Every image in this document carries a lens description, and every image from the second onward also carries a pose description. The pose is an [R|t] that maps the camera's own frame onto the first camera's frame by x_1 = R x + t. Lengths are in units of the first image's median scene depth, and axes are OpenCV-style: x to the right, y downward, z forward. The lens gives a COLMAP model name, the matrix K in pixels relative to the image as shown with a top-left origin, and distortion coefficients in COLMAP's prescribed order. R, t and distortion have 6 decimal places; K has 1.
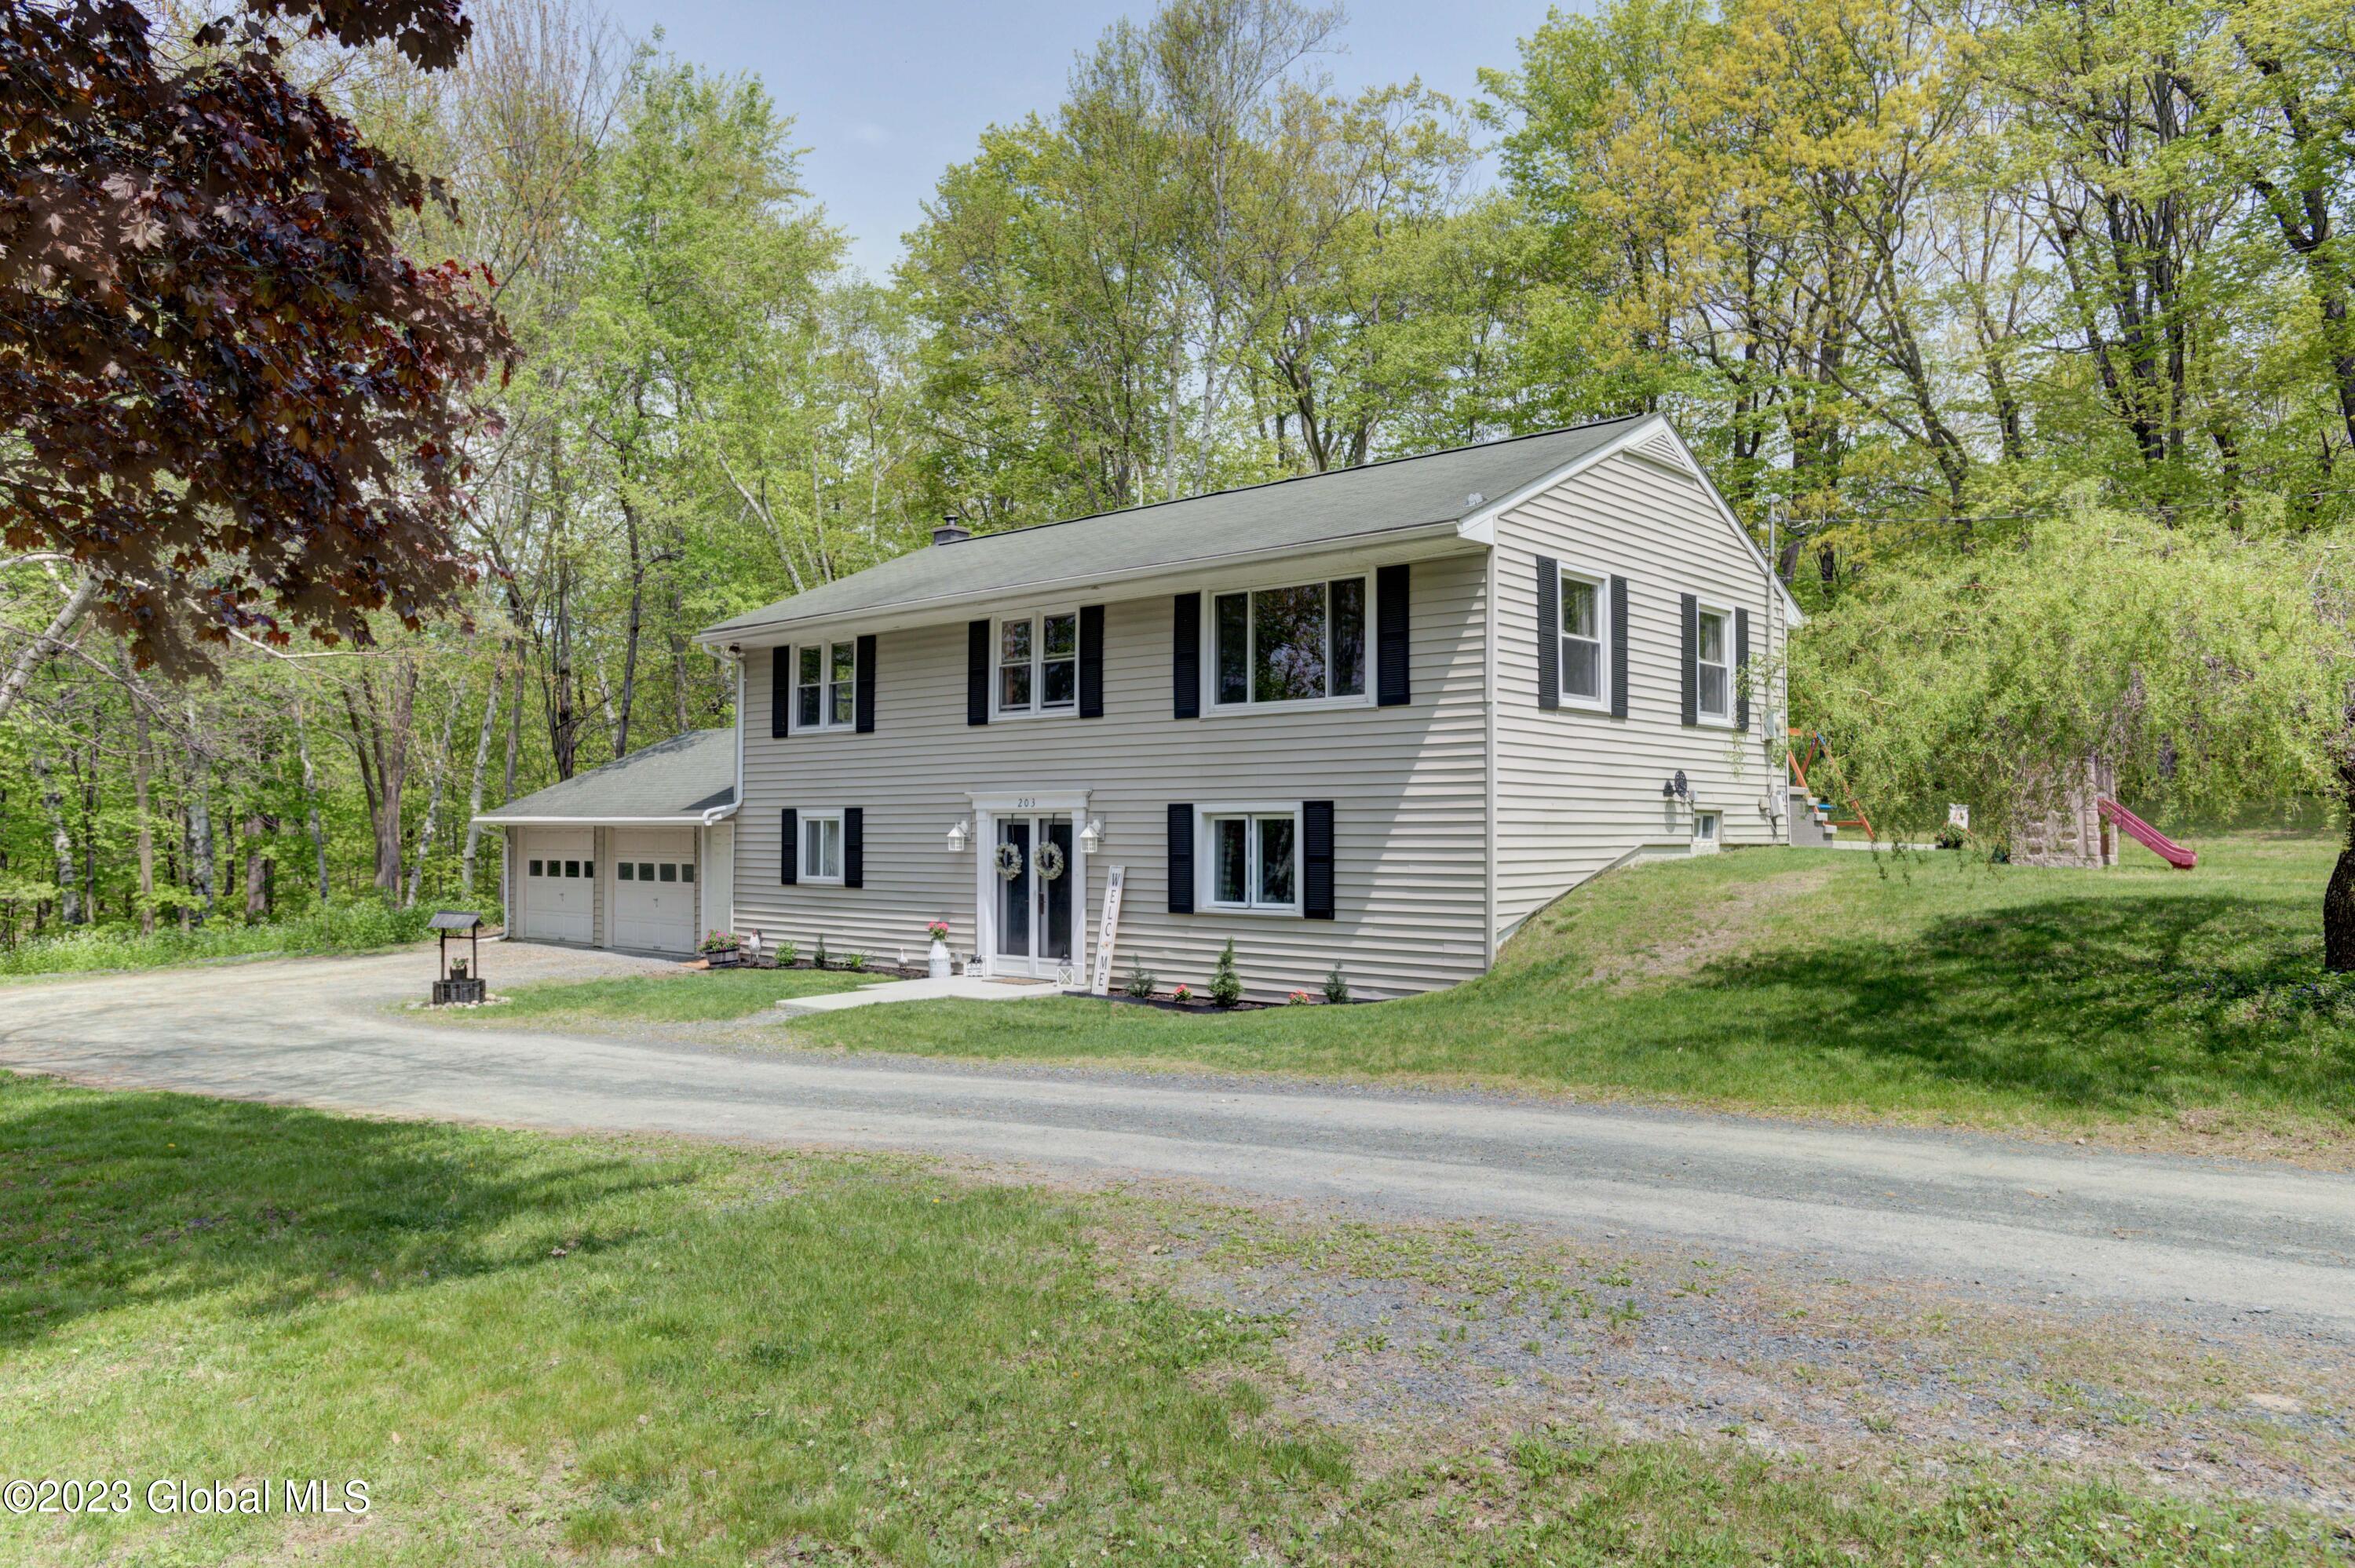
lens RADIAL K [[1660.1, 0, 1177.5], [0, 1660.1, 784.0], [0, 0, 1]] dist [-0.022338, 0.000305]
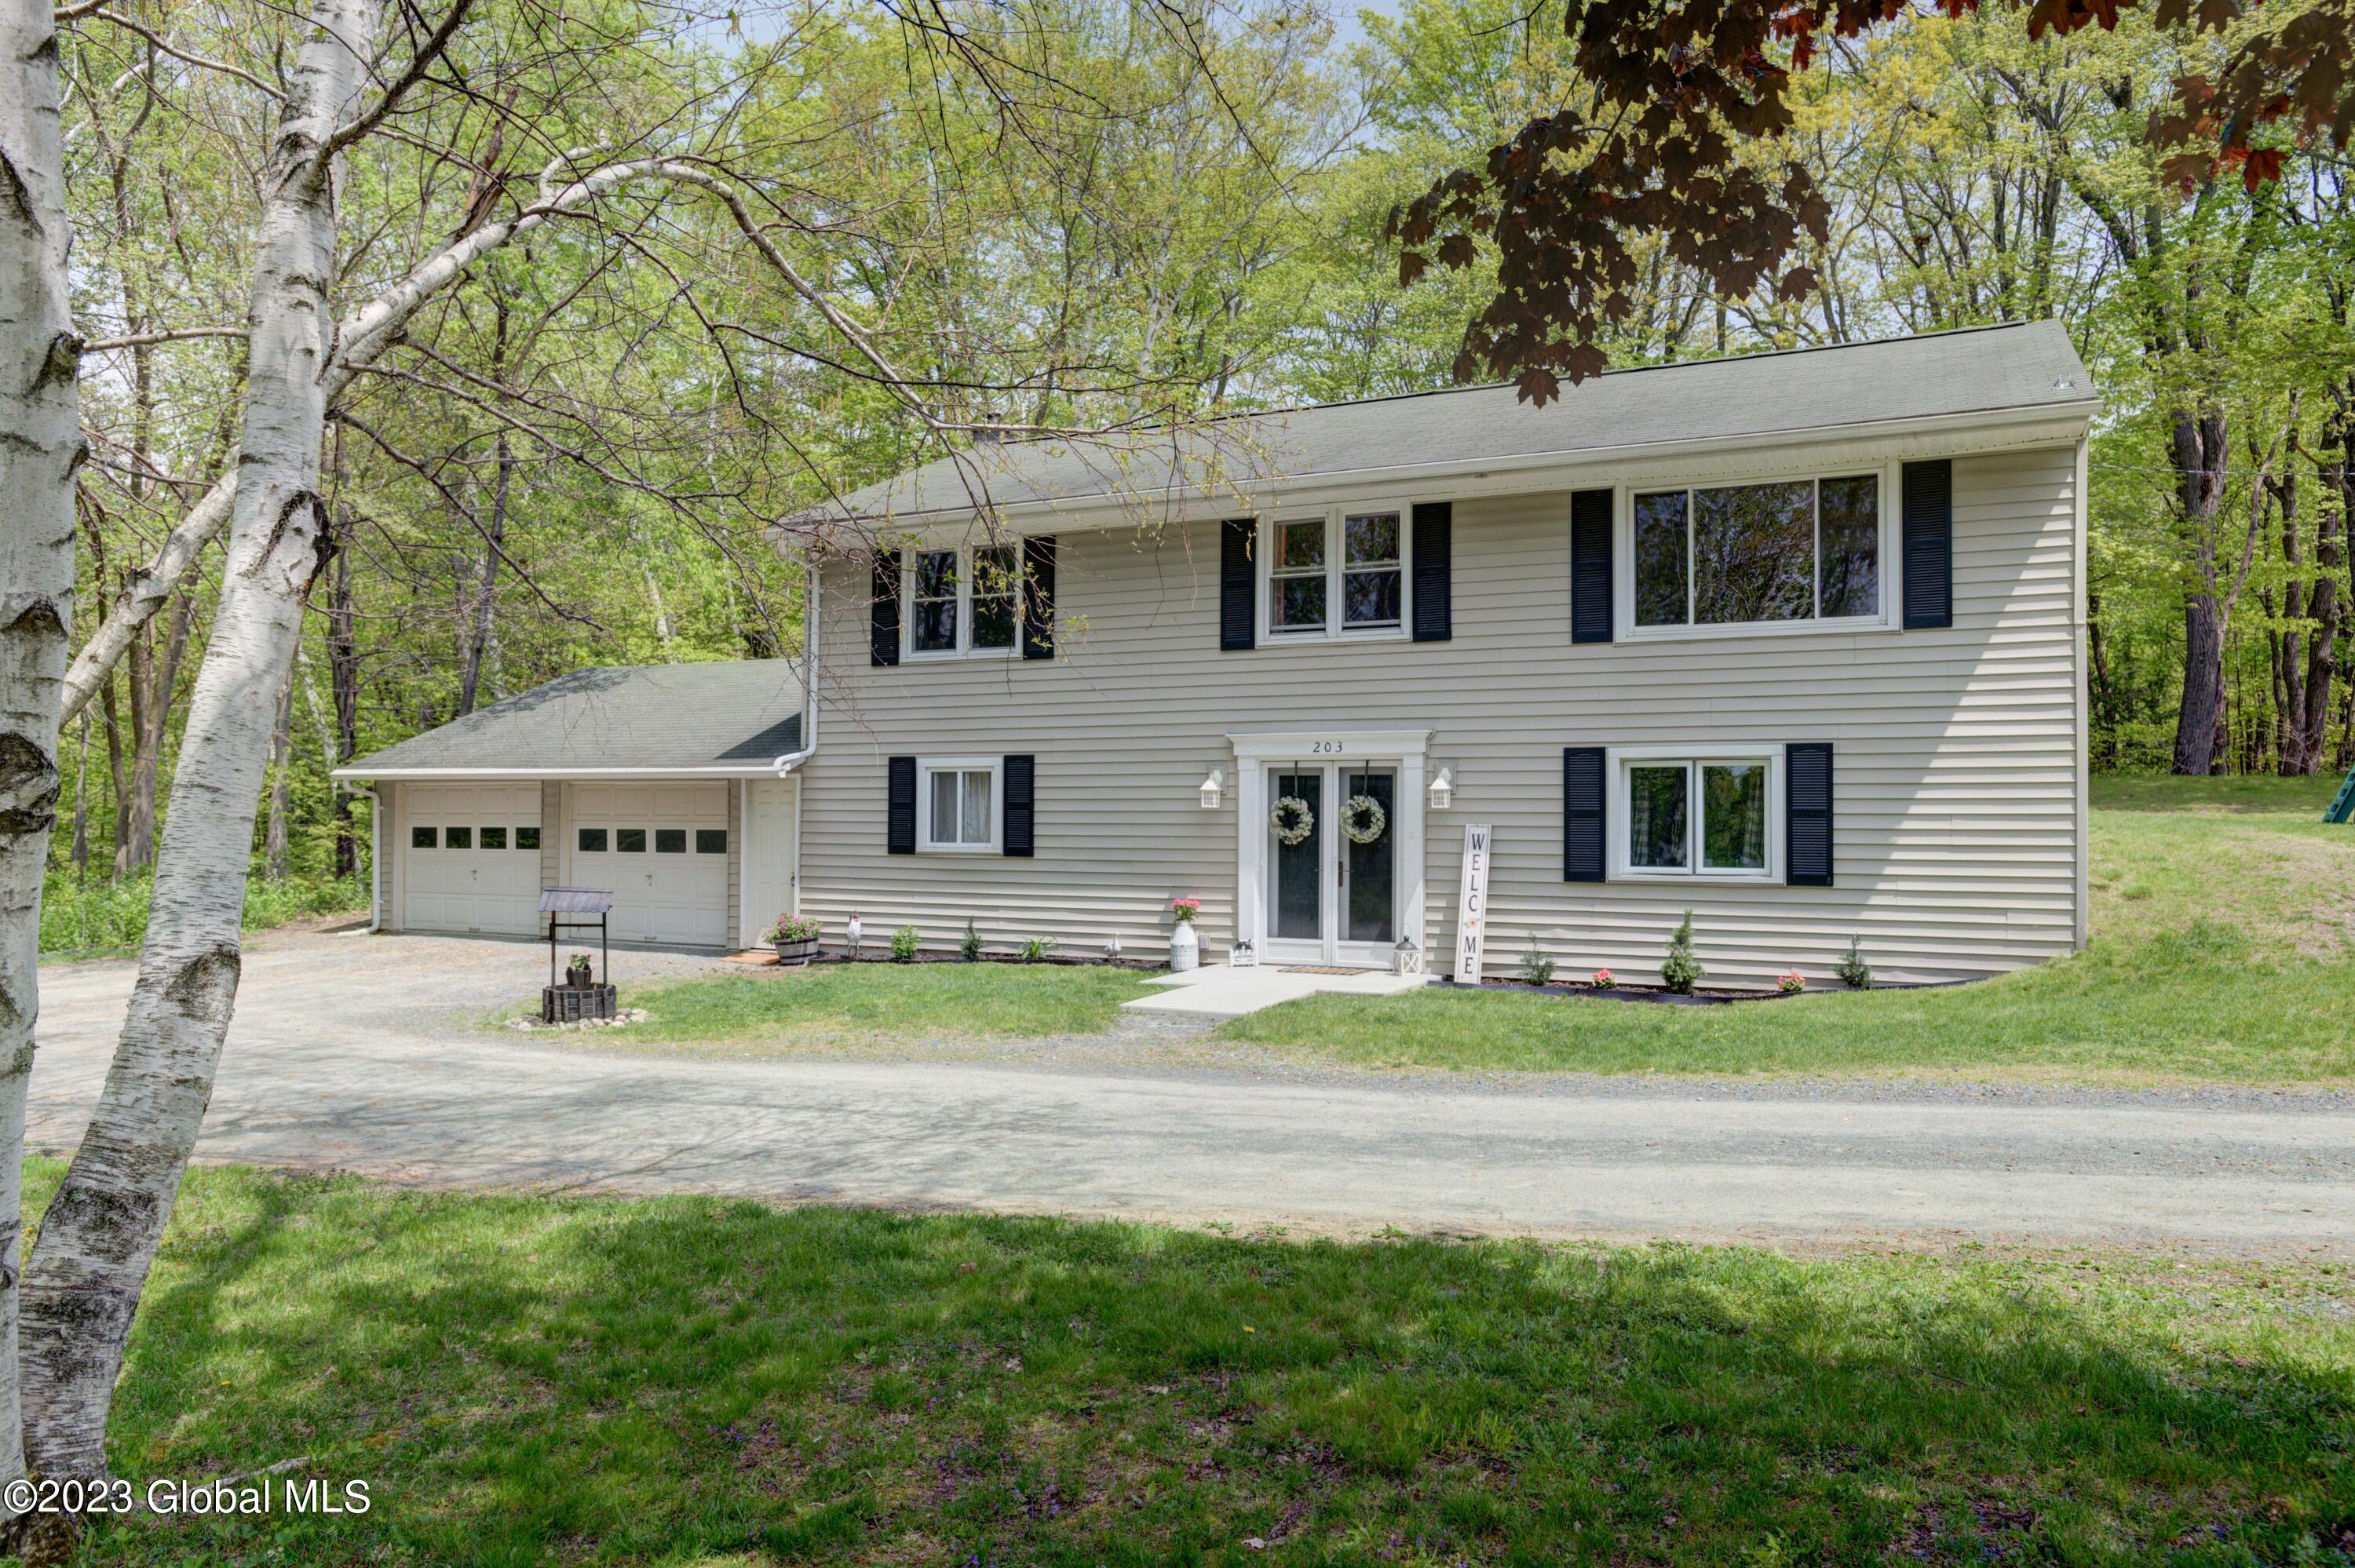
lens RADIAL K [[1660.1, 0, 1177.5], [0, 1660.1, 784.0], [0, 0, 1]] dist [-0.022338, 0.000305]
pose [[0.962480, 0.009157, 0.271197, -0.381334], [-0.011592, 0.999906, 0.007381, 0.024285], [-0.271104, -0.010248, 0.962496, 0.254565]]
